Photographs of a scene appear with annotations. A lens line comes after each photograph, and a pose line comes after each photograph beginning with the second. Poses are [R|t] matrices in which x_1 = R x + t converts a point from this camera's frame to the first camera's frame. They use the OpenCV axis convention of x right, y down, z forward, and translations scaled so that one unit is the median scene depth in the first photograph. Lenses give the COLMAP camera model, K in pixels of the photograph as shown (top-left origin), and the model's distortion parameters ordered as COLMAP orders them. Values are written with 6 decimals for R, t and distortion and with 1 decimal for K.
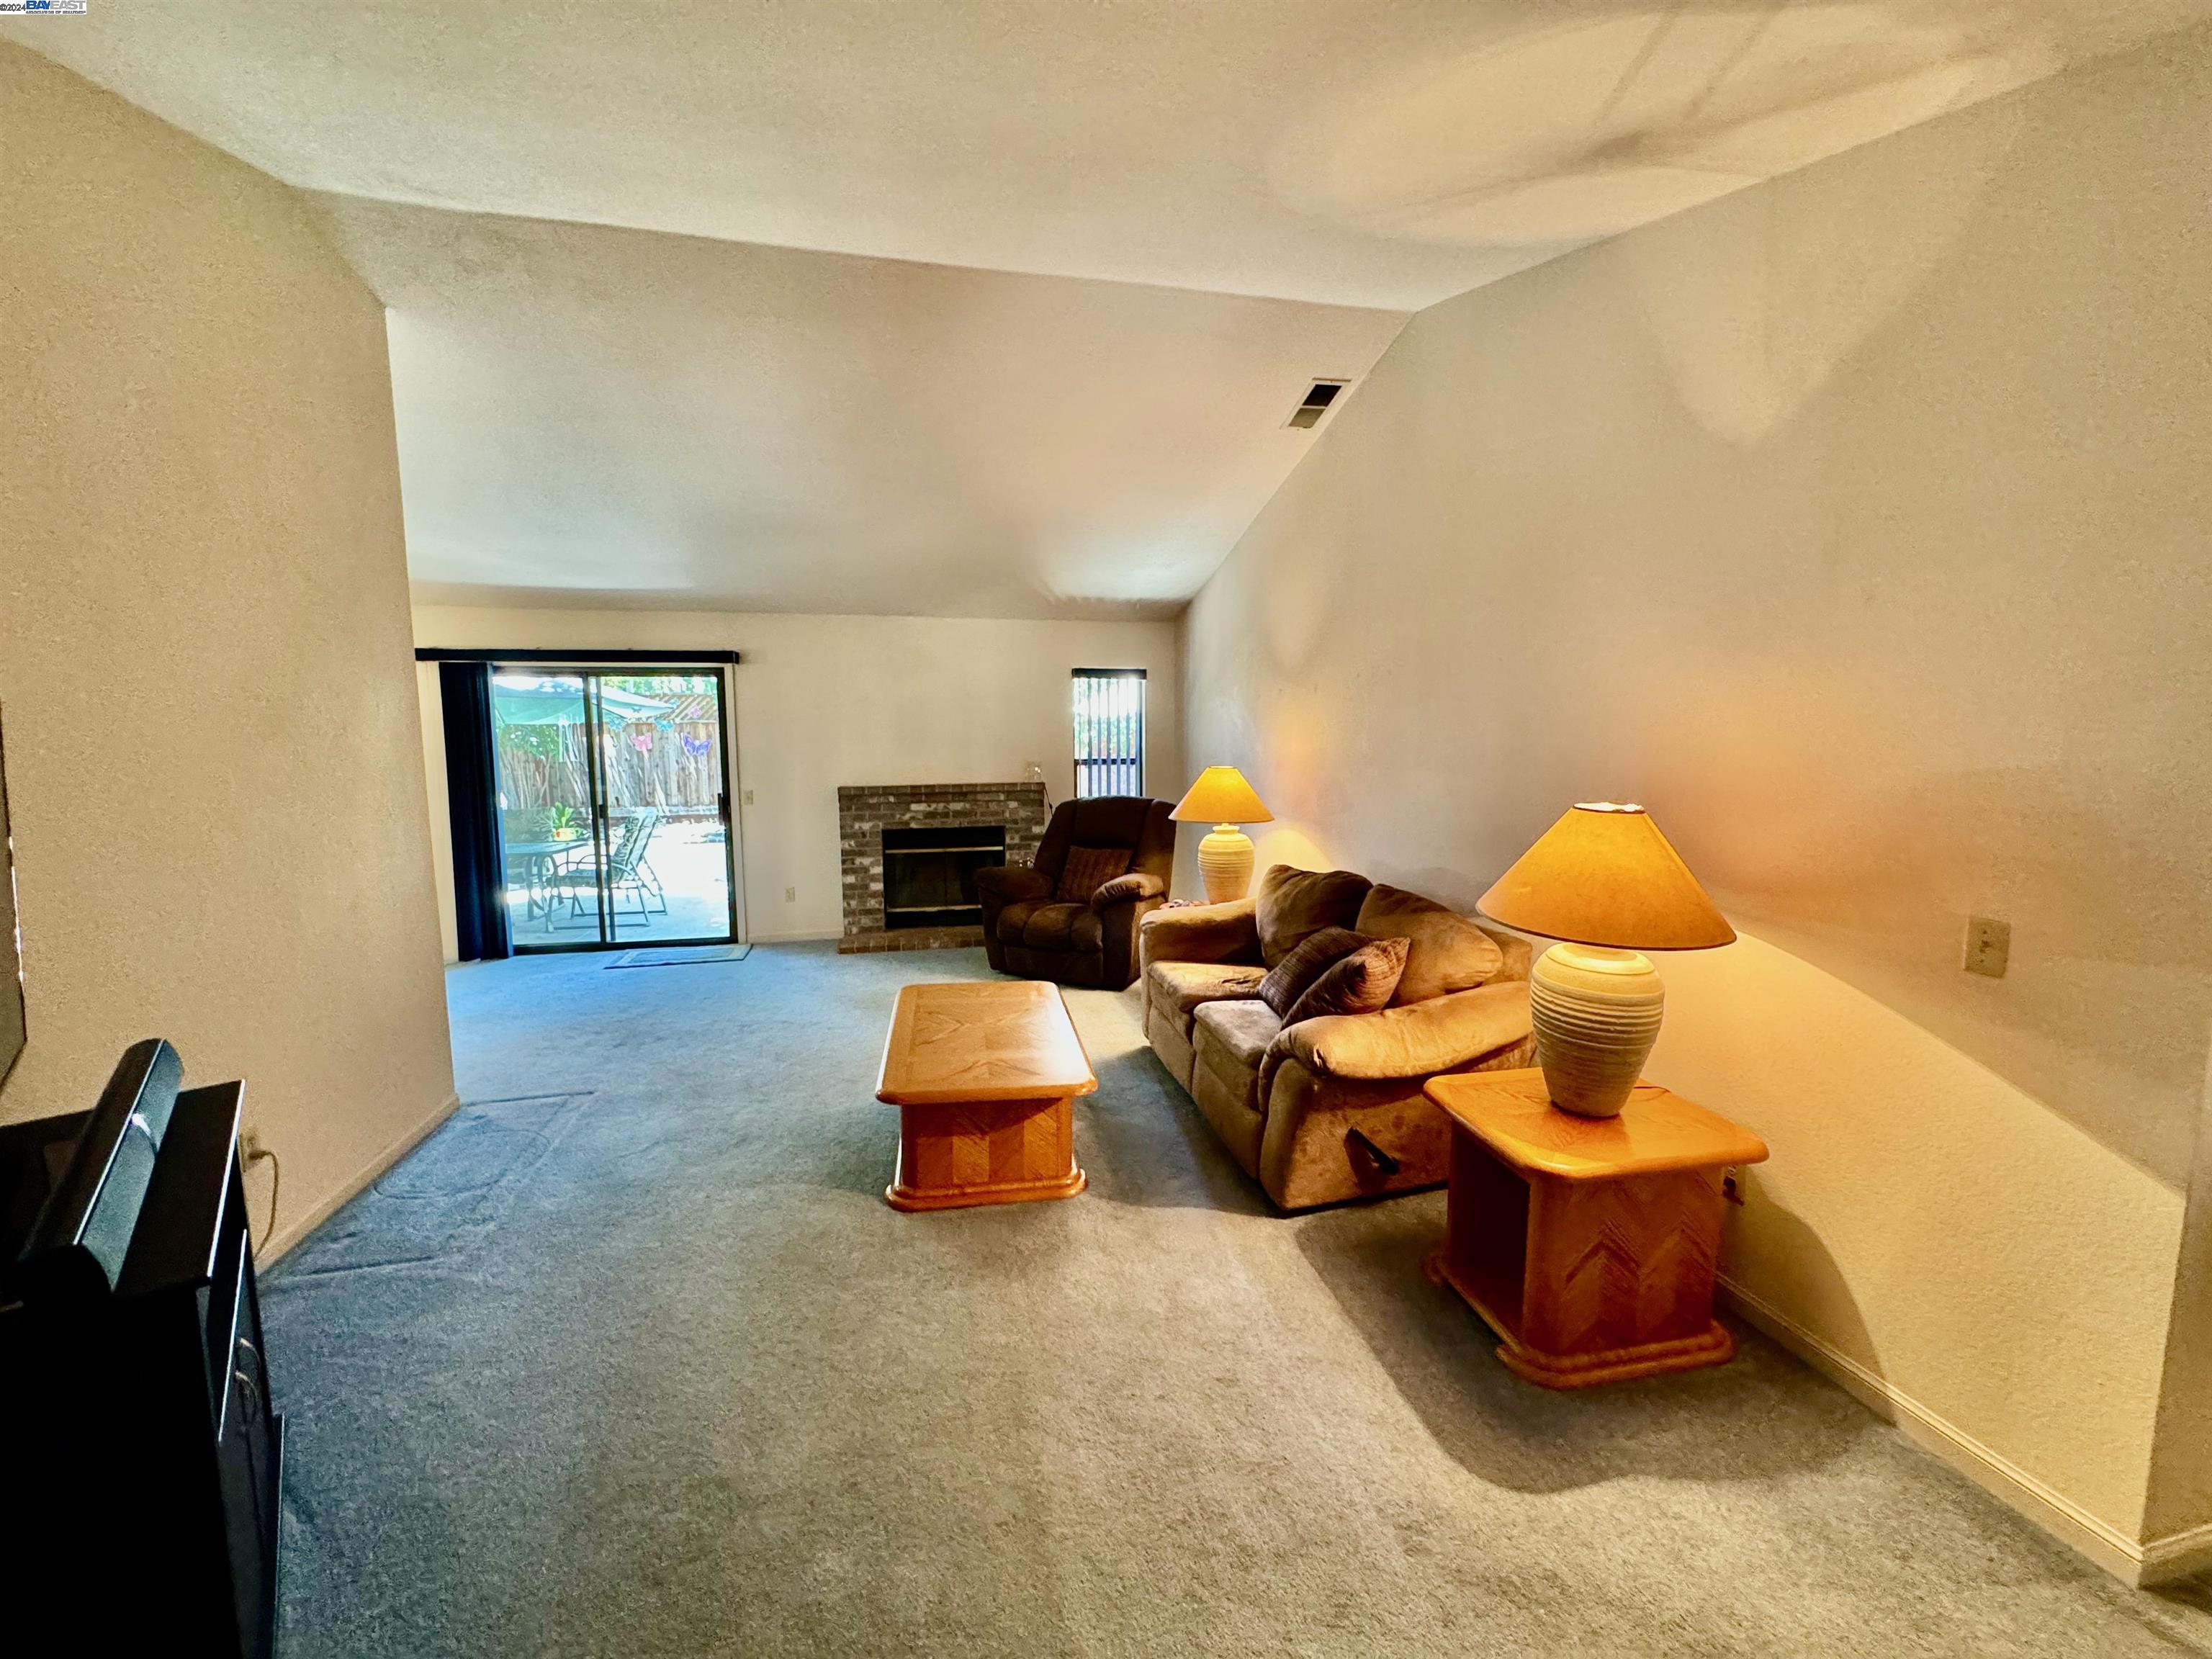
lens RADIAL K [[882.8, 0, 1110.1], [0, 882.8, 823.8], [0, 0, 1]] dist [-0.003422, 0.000214]
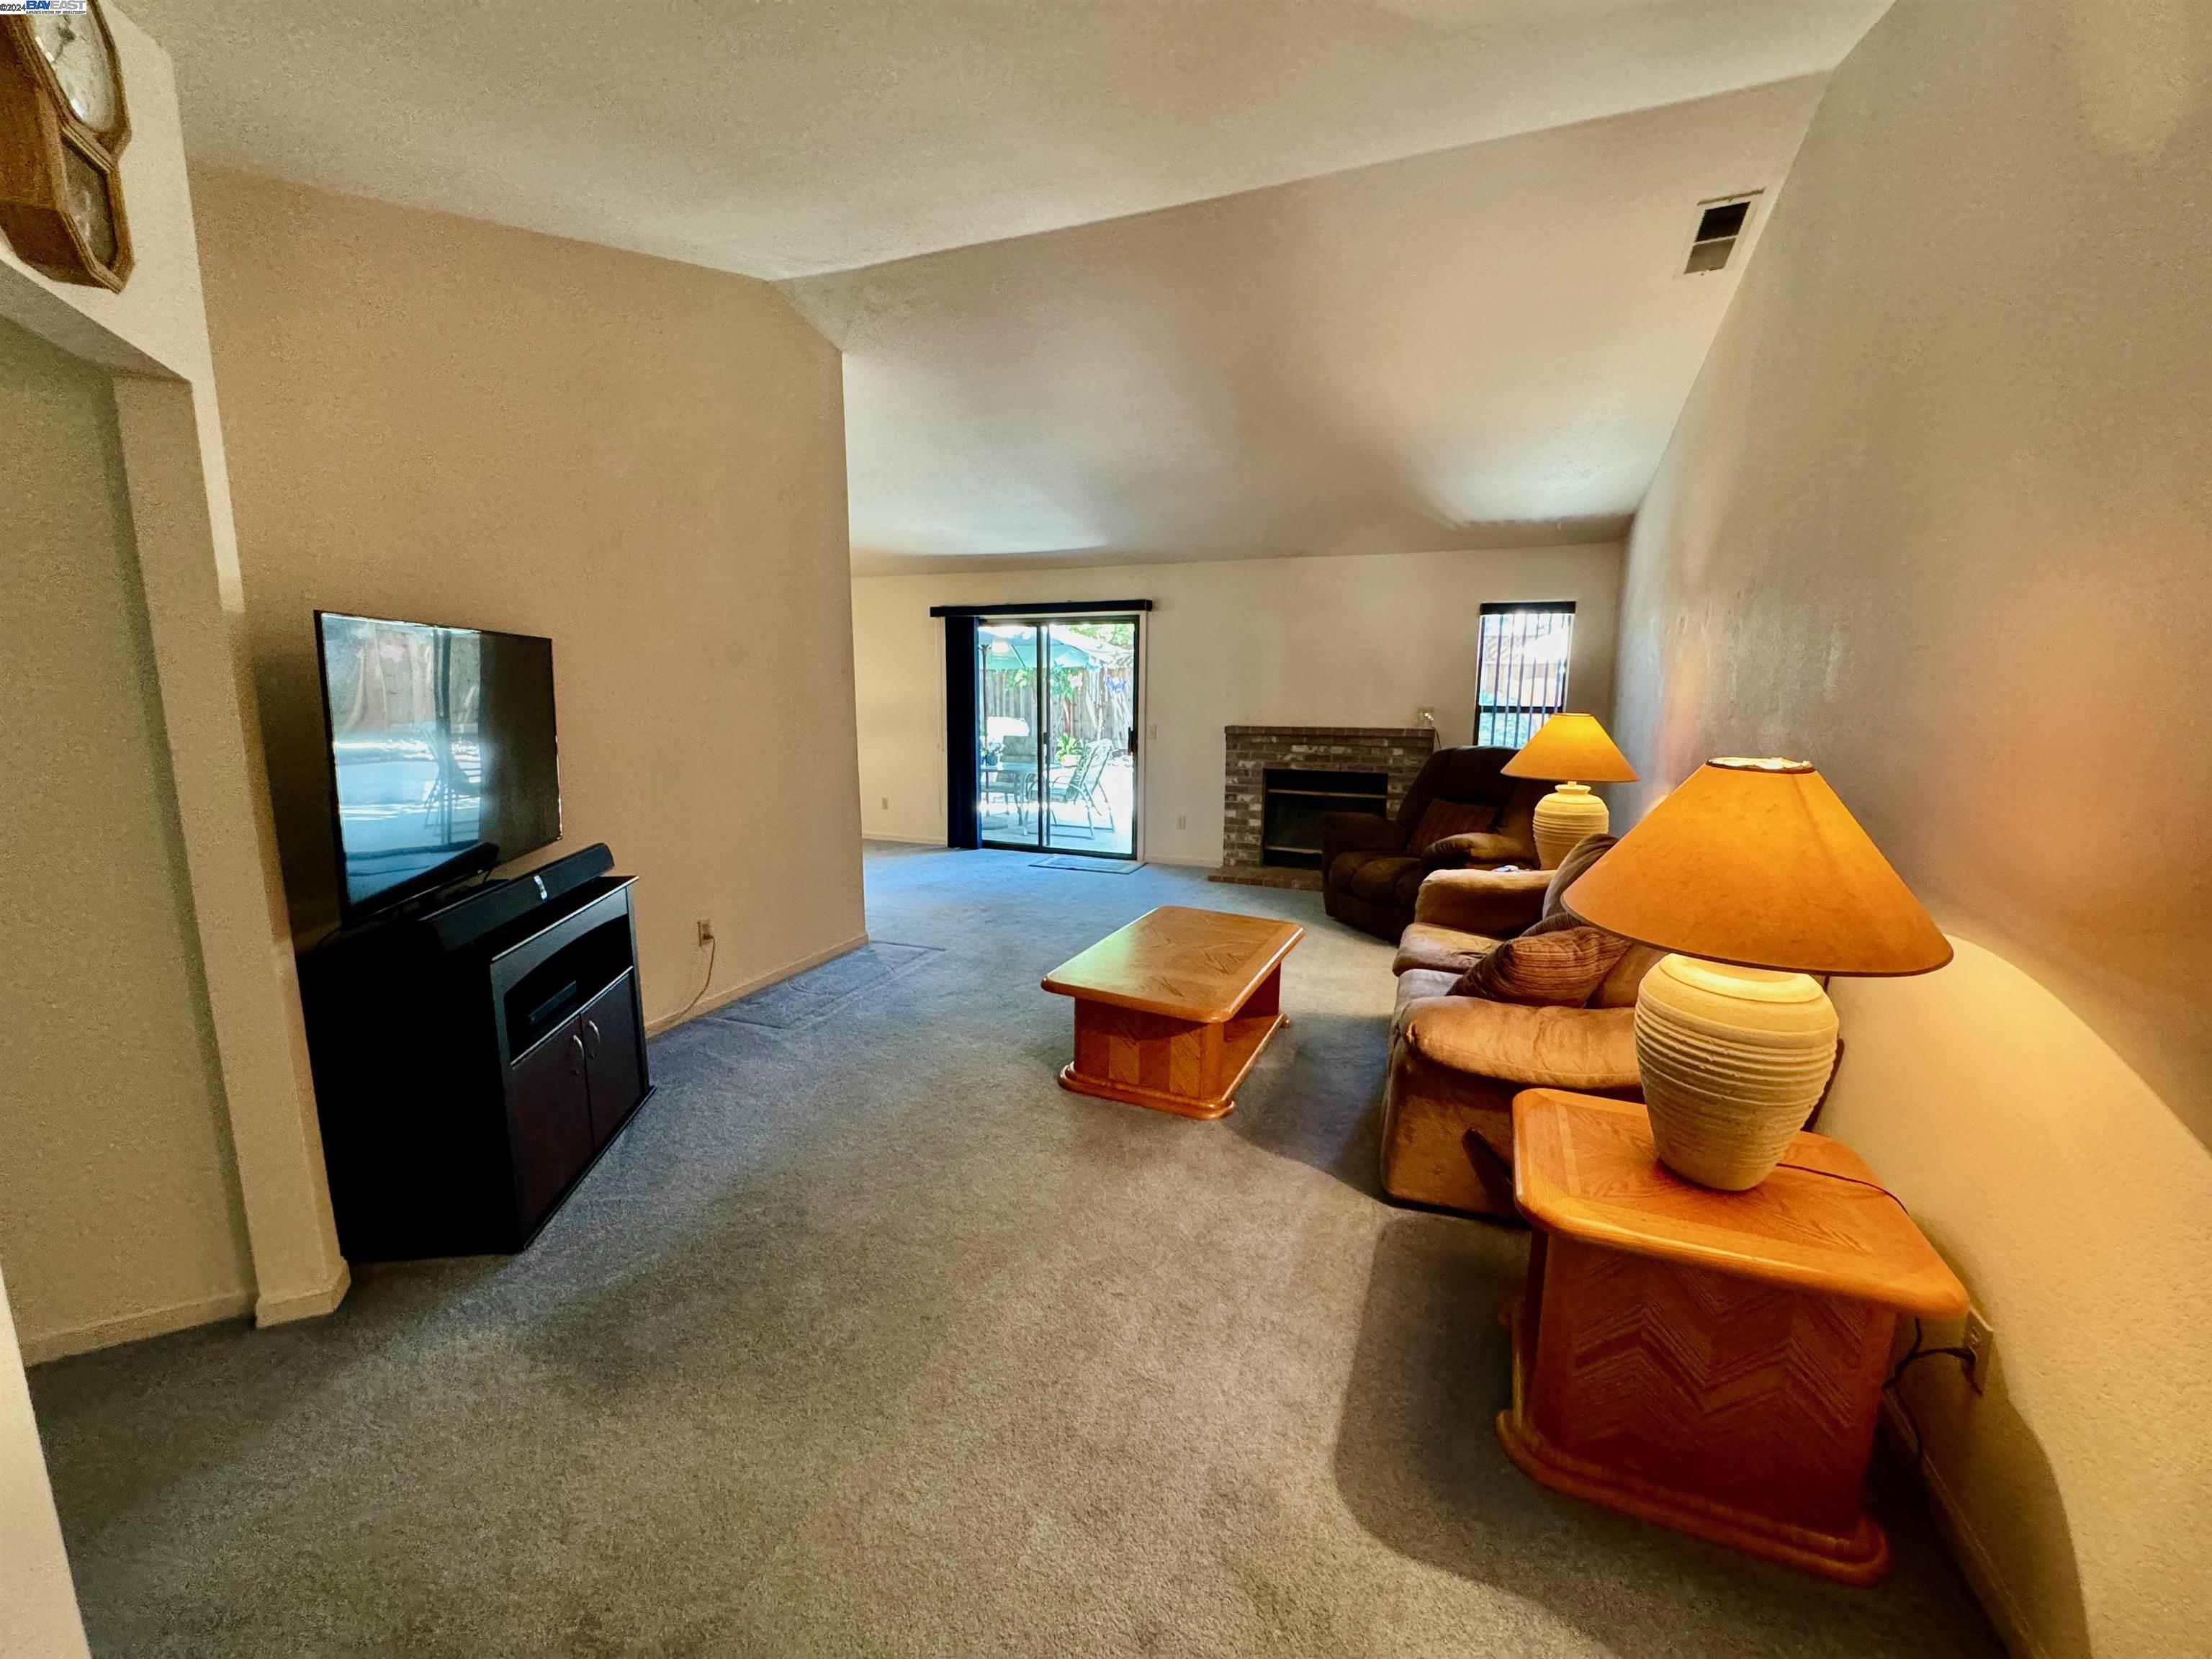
lens RADIAL K [[882.8, 0, 1107.6], [0, 882.8, 824.2], [0, 0, 1]] dist [-0.003422, 0.000214]
pose [[0.824275, 0.098845, -0.557495, 0.279489], [-0.066877, 0.994748, 0.077490, 0.005072], [0.562226, -0.026589, 0.826556, 0.065234]]
